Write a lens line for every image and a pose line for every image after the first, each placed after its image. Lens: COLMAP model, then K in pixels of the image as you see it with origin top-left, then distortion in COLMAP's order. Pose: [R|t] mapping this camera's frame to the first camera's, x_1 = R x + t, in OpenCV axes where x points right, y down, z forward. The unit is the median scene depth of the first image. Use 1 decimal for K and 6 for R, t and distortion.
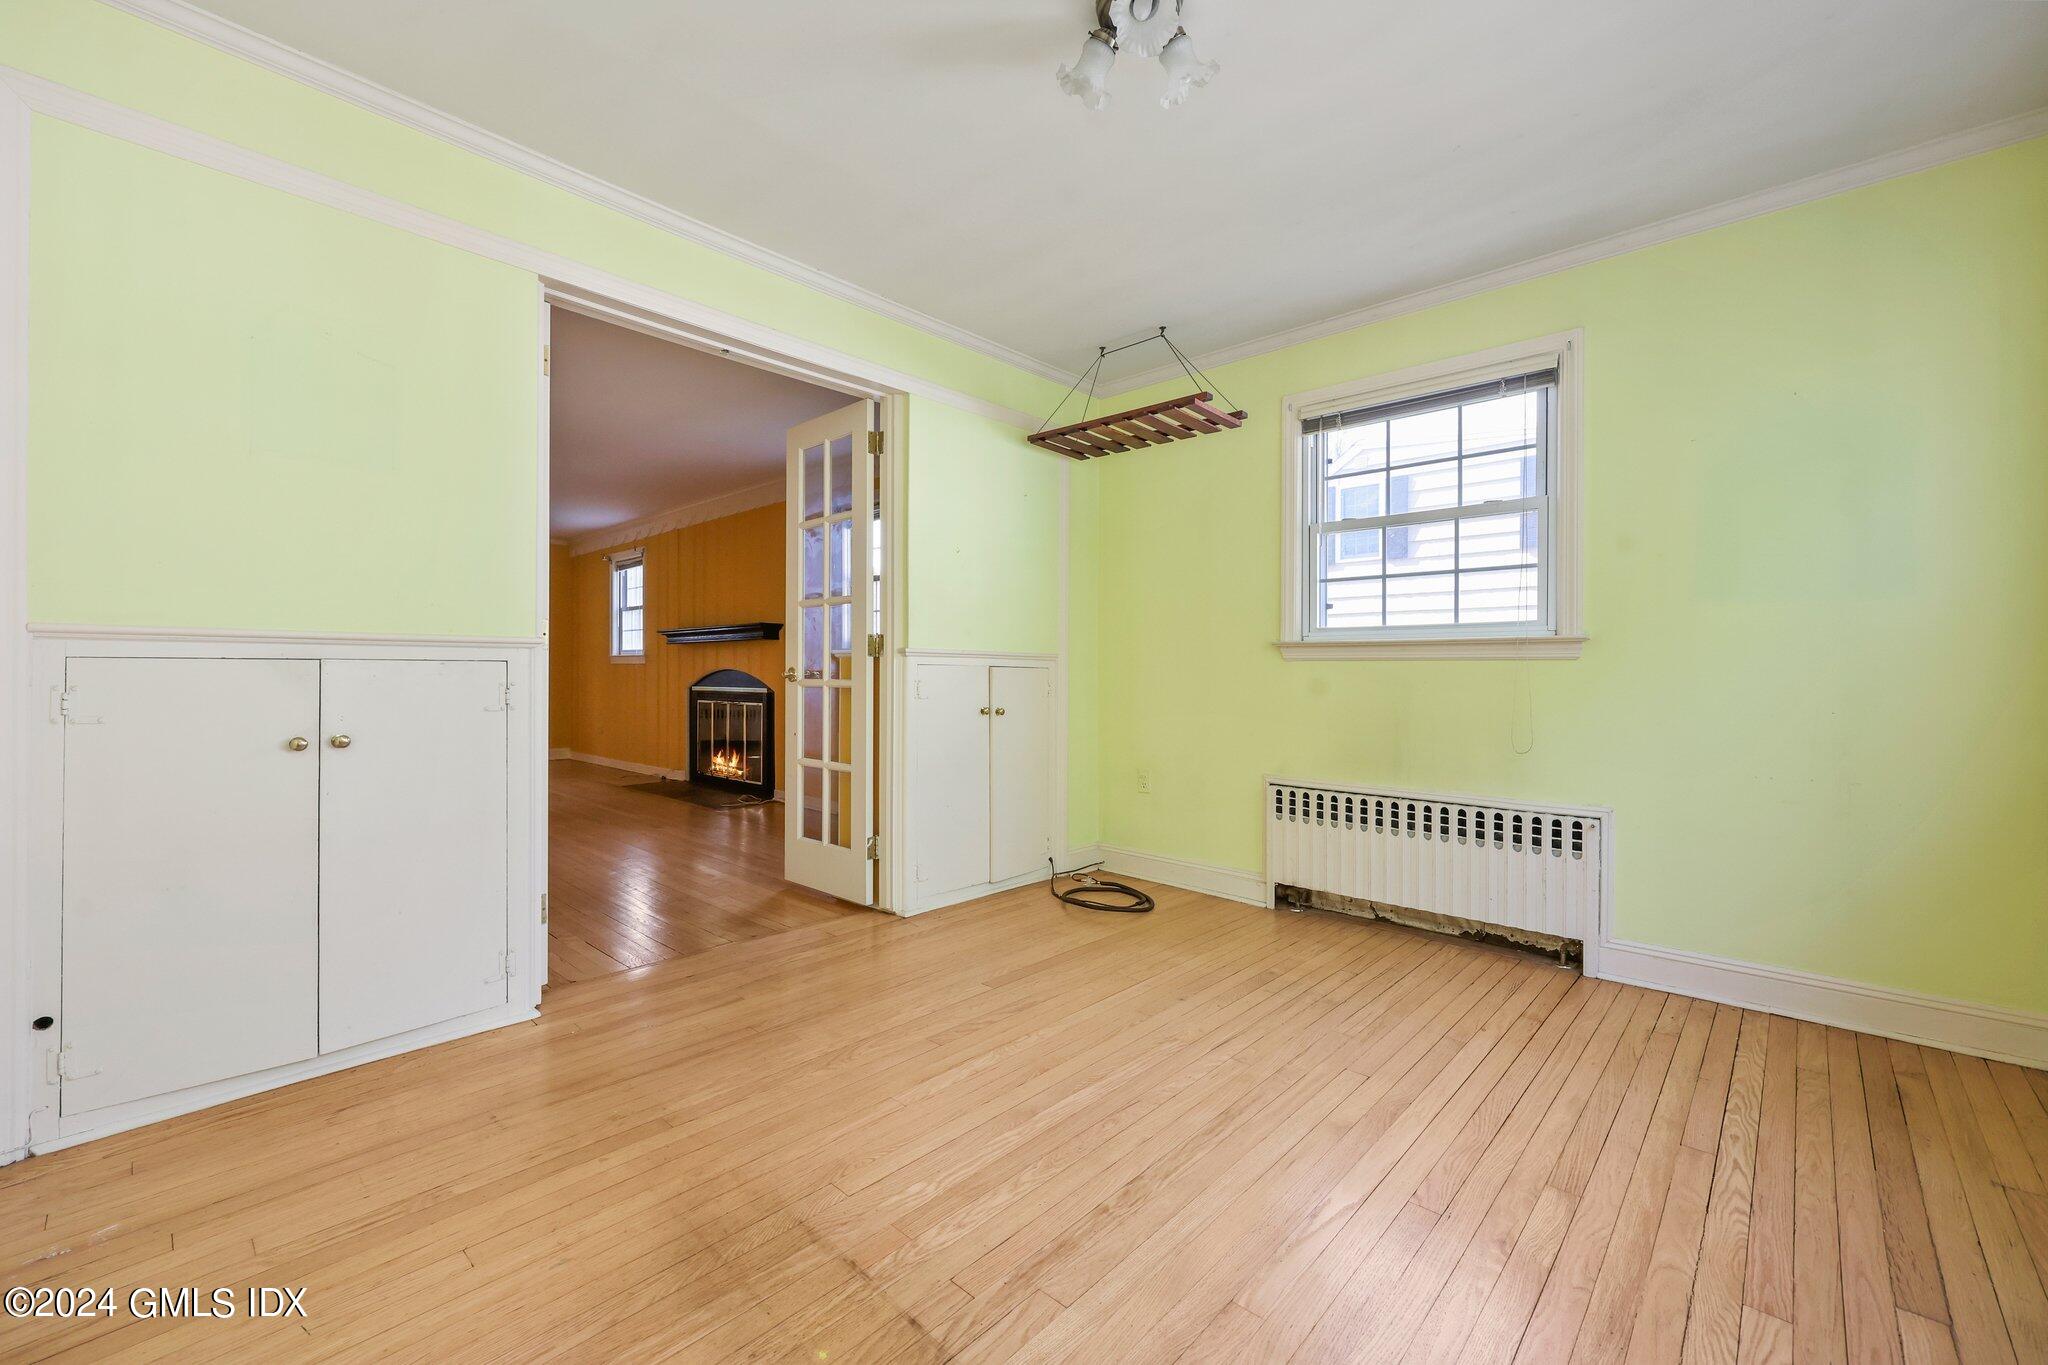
lens RADIAL K [[822.0, 0, 1028.9], [0, 822.0, 671.4], [0, 0, 1]] dist [-0.004679, 0.001022]
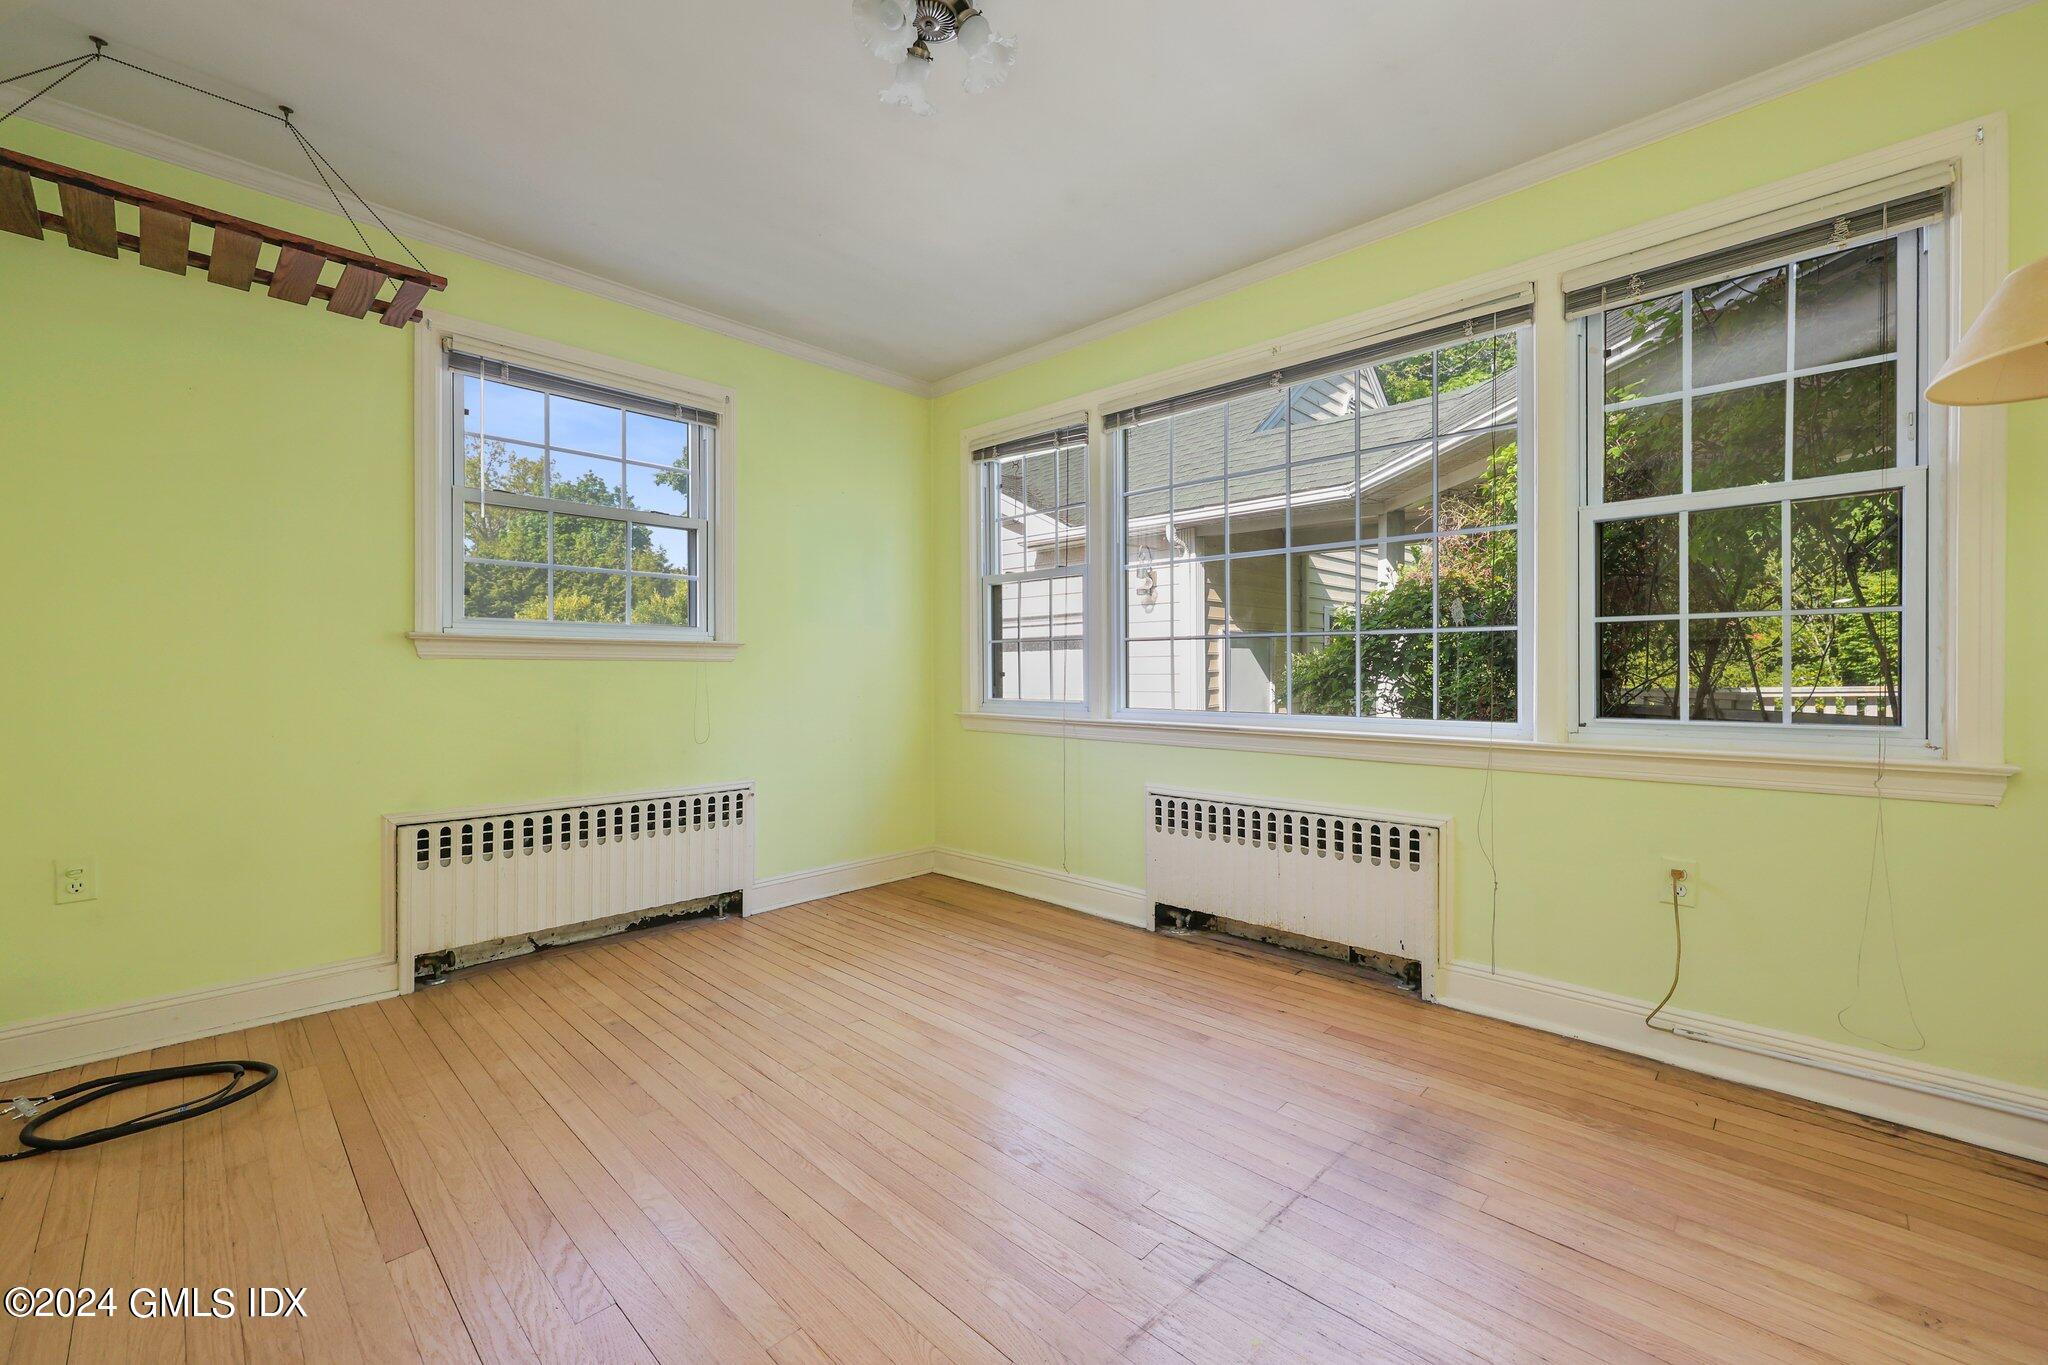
lens RADIAL K [[822.0, 0, 1029.3], [0, 822.0, 675.5], [0, 0, 1]] dist [-0.004679, 0.001022]
pose [[0.015712, -0.008868, 0.999837, -0.523098], [0.001605, 0.999960, 0.008843, -0.003534], [-0.999875, 0.001466, 0.015725, 0.520398]]
